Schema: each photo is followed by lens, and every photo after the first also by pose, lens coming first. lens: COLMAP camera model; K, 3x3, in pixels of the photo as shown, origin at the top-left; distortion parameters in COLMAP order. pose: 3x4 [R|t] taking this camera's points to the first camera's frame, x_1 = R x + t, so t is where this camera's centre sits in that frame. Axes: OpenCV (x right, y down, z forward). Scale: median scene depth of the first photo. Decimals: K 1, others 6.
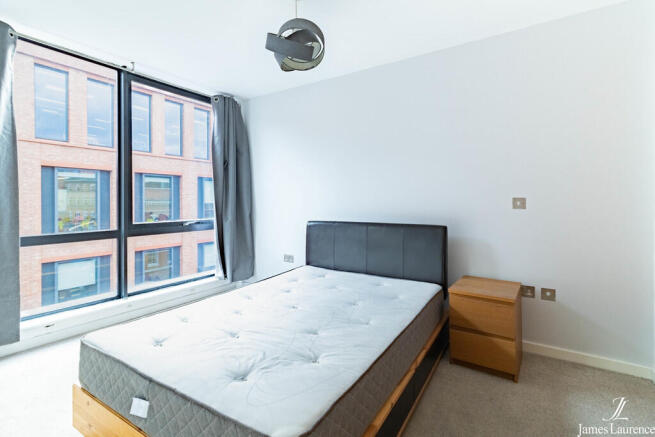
lens RADIAL K [[307.6, 0, 327.5], [0, 307.6, 218.5], [0, 0, 1]] dist [0.000260, -0.000005]
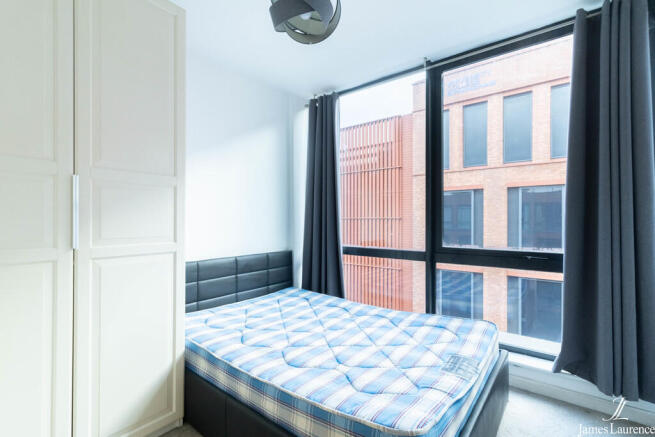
lens RADIAL K [[307.6, 0, 327.5], [0, 307.6, 218.5], [0, 0, 1]] dist [0.000260, -0.000005]
pose [[-0.117807, -0.015205, -0.992920, 0.325904], [-0.041449, 0.999087, -0.010382, -0.041801], [0.992171, 0.039933, -0.118329, 0.713320]]
